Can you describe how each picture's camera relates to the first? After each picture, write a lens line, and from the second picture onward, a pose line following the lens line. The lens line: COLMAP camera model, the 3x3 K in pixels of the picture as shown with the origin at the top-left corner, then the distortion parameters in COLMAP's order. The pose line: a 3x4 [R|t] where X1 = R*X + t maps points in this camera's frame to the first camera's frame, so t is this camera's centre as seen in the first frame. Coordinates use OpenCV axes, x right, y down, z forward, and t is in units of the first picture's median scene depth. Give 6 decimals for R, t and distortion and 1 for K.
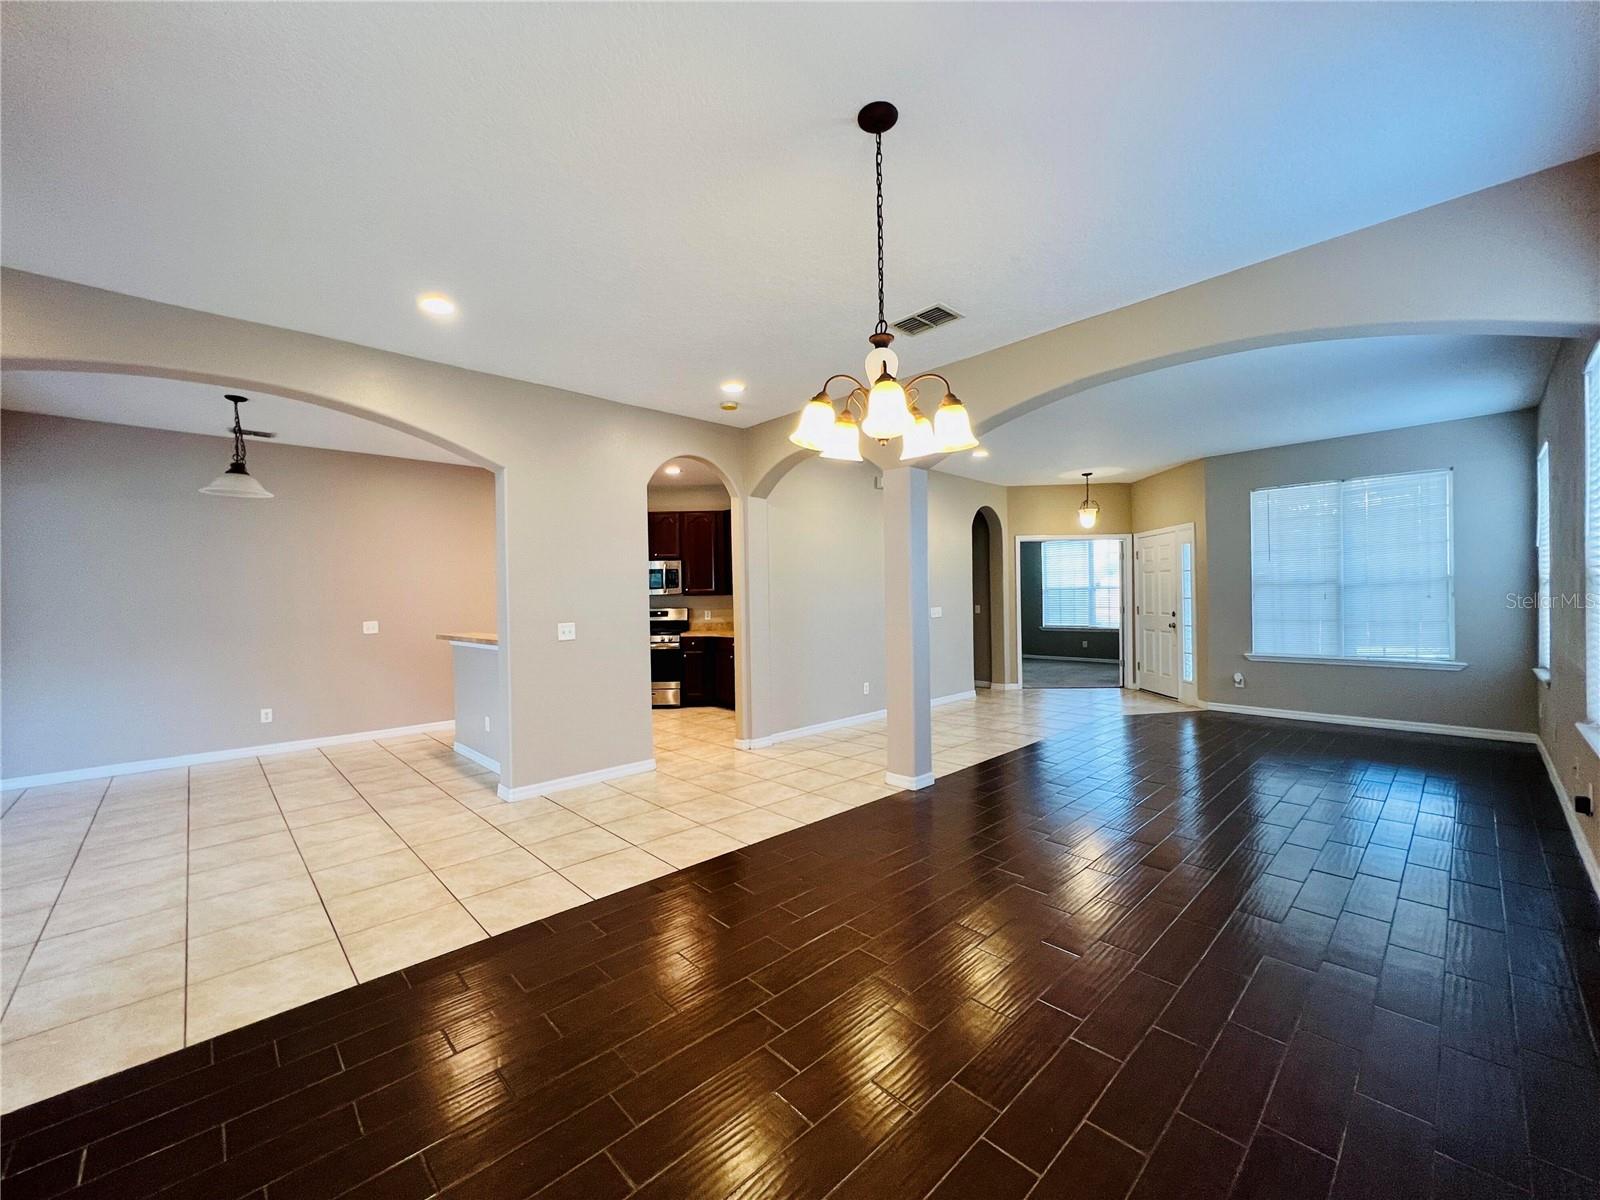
lens RADIAL K [[638.4, 0, 800.0], [0, 638.4, 600.0], [0, 0, 1]] dist [0.000770, 0.000080]
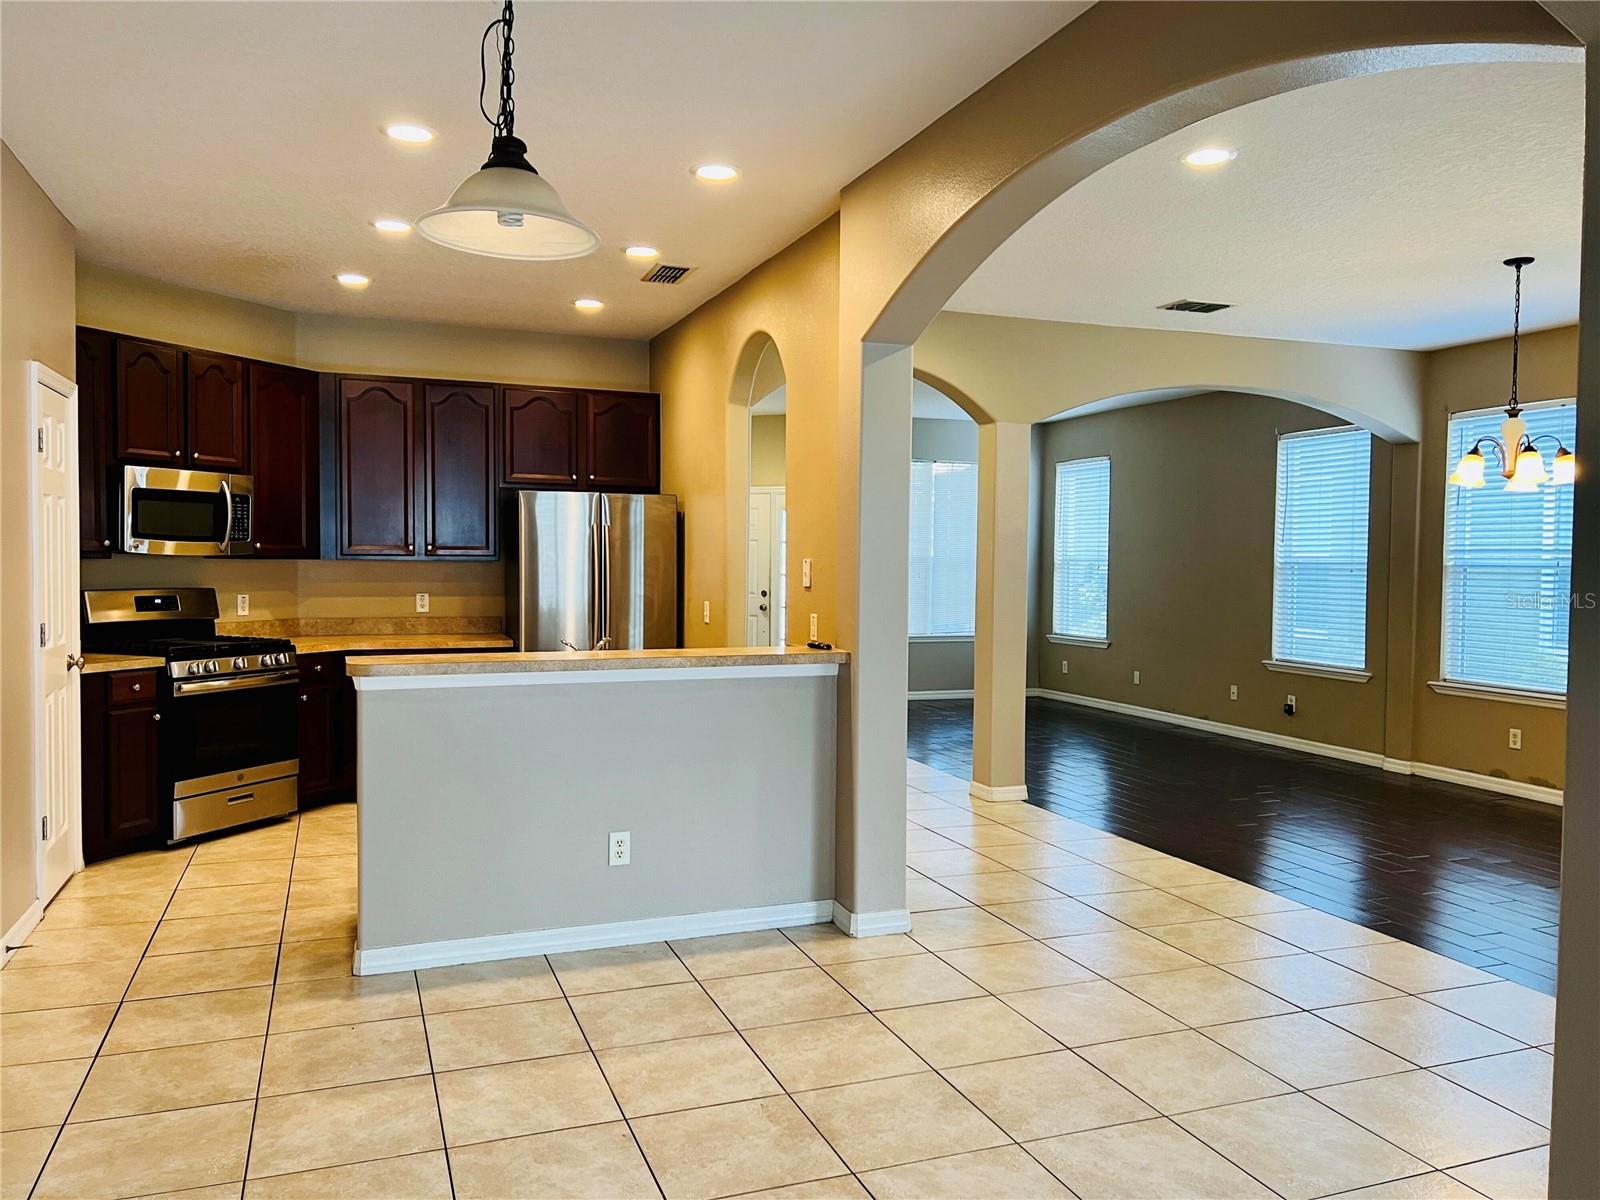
lens RADIAL K [[1205.7, 0, 800.0], [0, 1205.7, 600.0], [0, 0, 1]] dist [0.034869, 0.000217]
pose [[0.384651, -0.013354, 0.922966, -0.815413], [-0.015805, 0.999653, 0.021051, -0.002550], [-0.922927, -0.022685, 0.384306, 0.369883]]
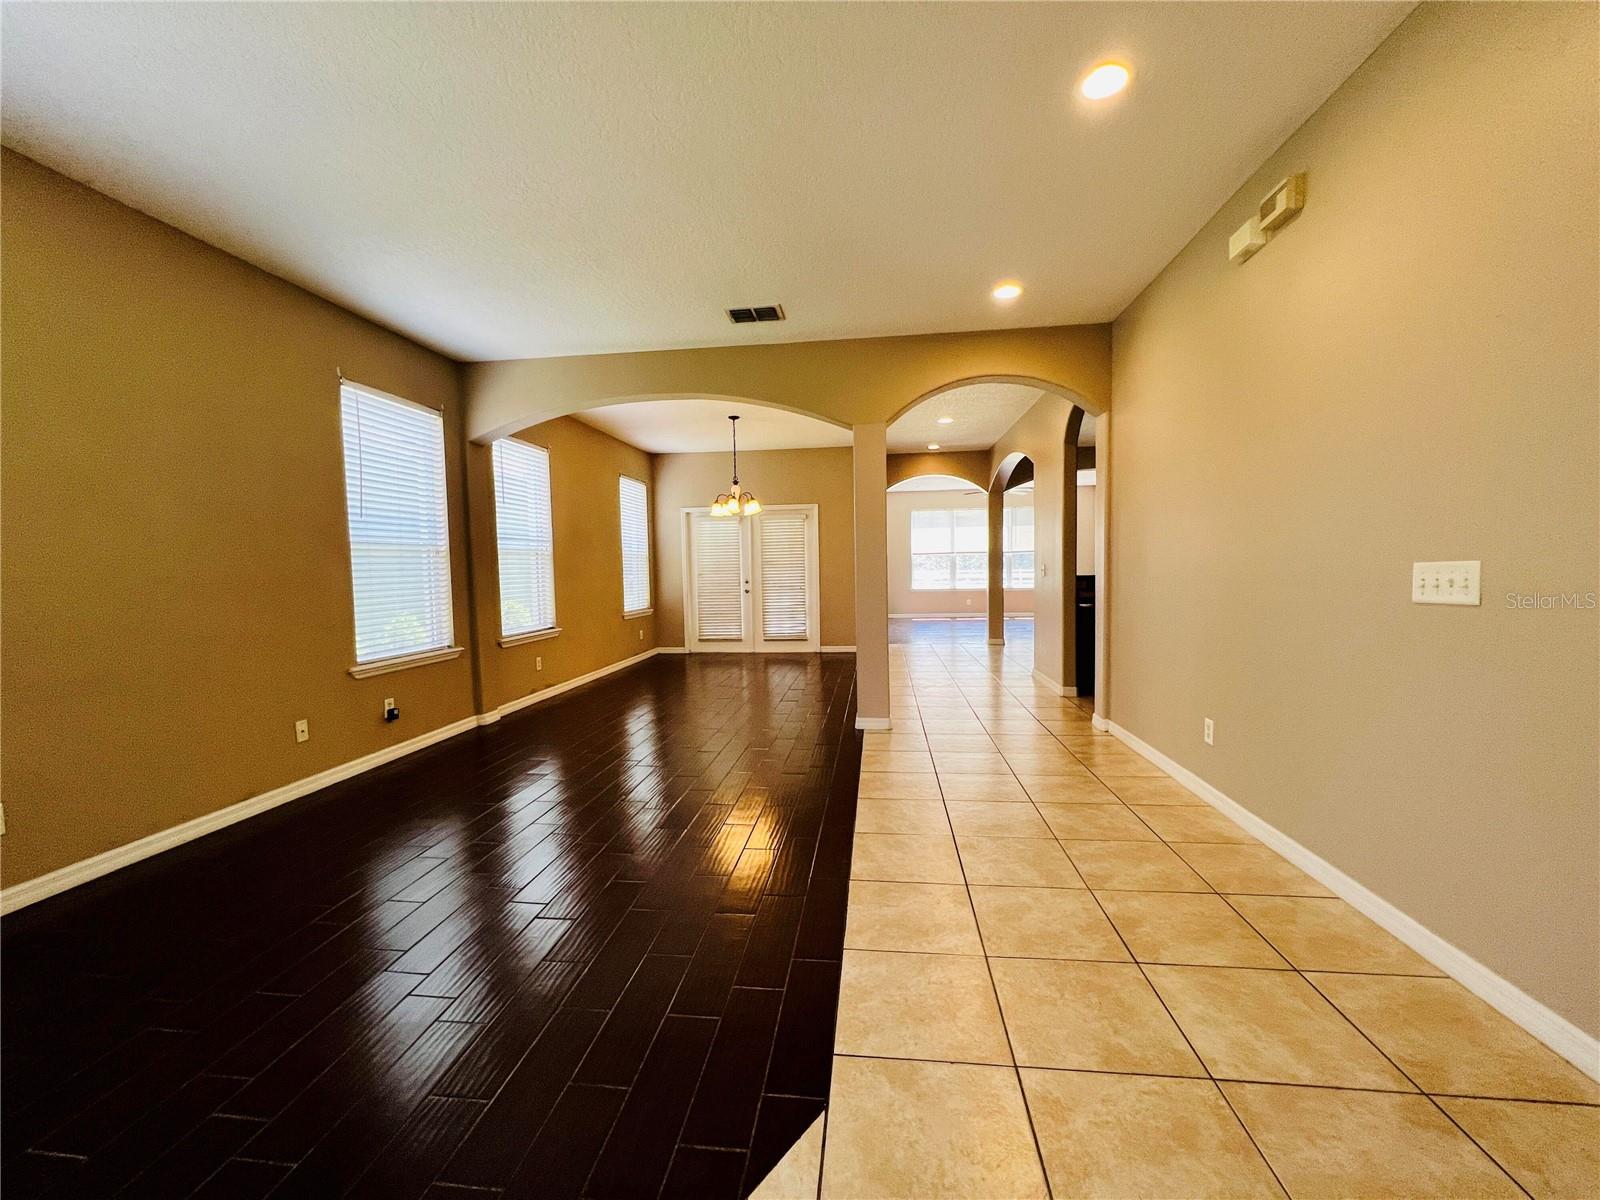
lens RADIAL K [[638.4, 0, 800.0], [0, 638.4, 600.0], [0, 0, 1]] dist [0.000770, 0.000080]
pose [[-0.772623, 0.065735, -0.631453, 0.534522], [0.031882, 0.997388, 0.064819, 0.002135], [0.634064, 0.029948, -0.772700, 1.012148]]
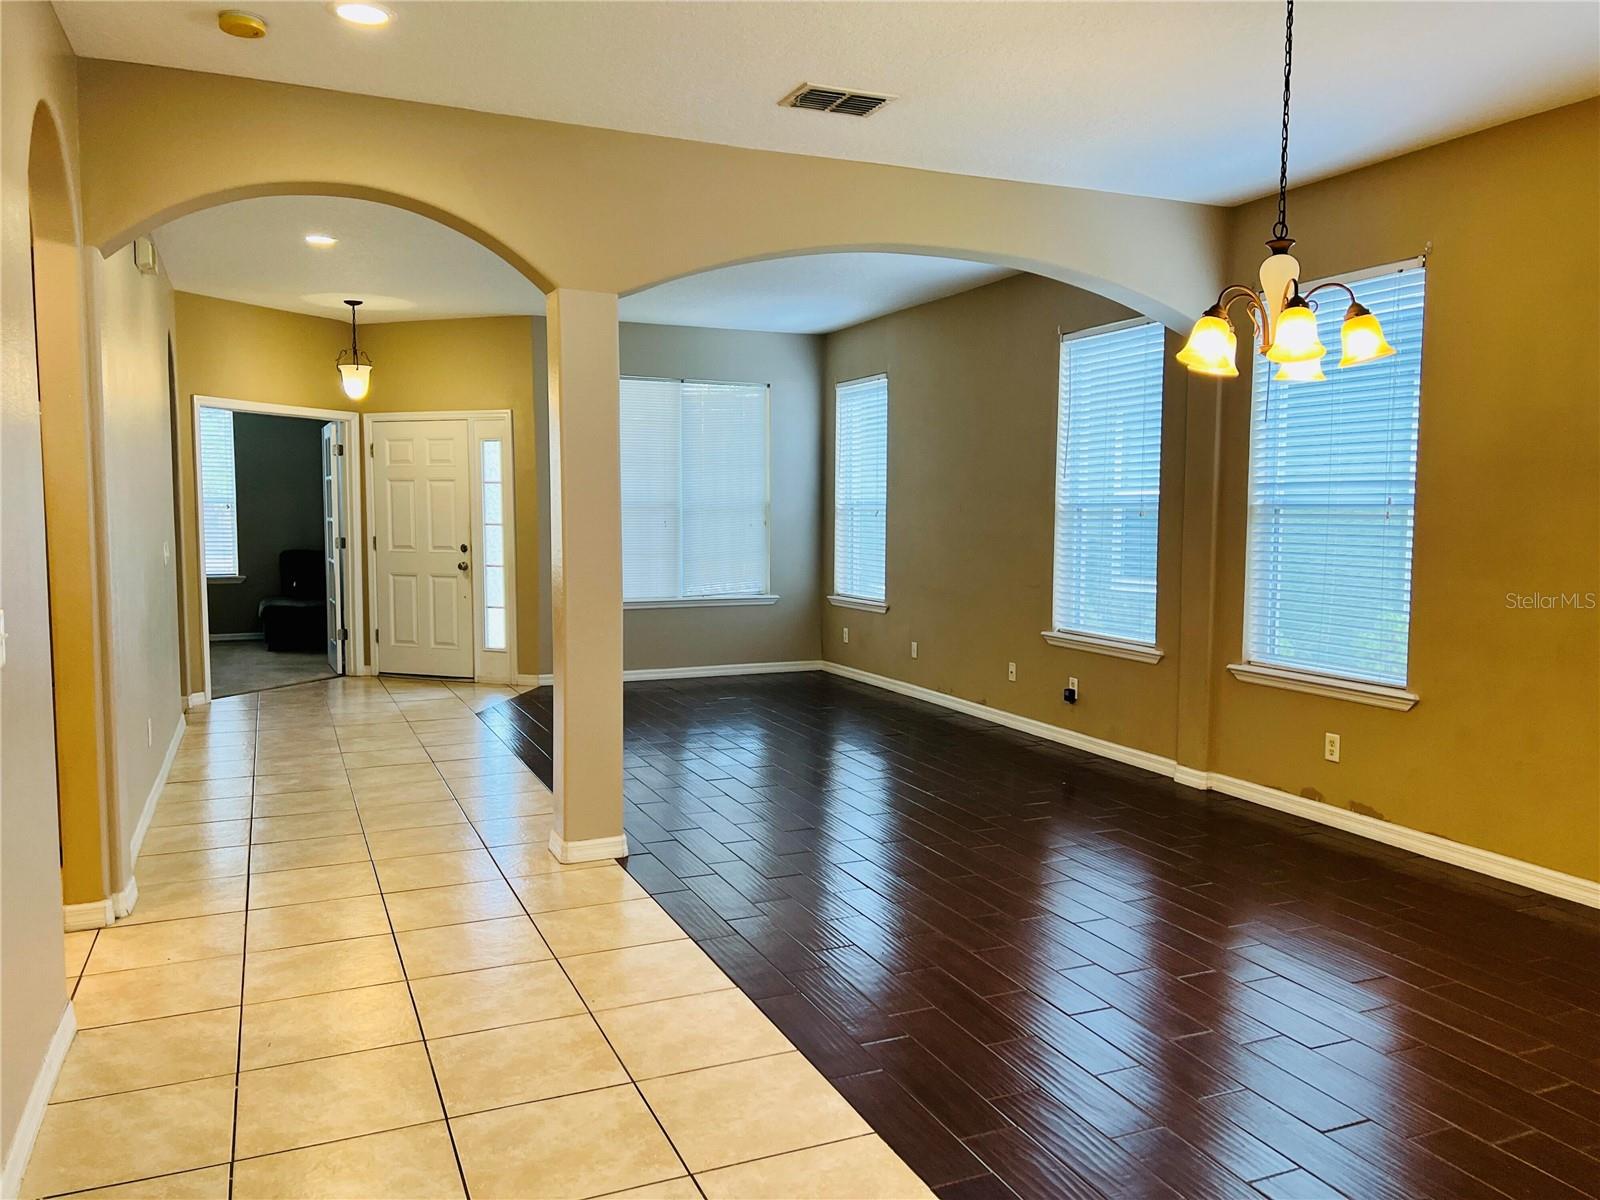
lens RADIAL K [[1196.7, 0, 795.1], [0, 1196.7, 615.2], [0, 0, 1]] dist [0.075937, -0.001662]
pose [[0.342696, -0.070624, 0.936788, -0.449749], [-0.005374, 0.997007, 0.077130, -0.007256], [-0.939431, -0.031467, 0.341291, 0.269281]]
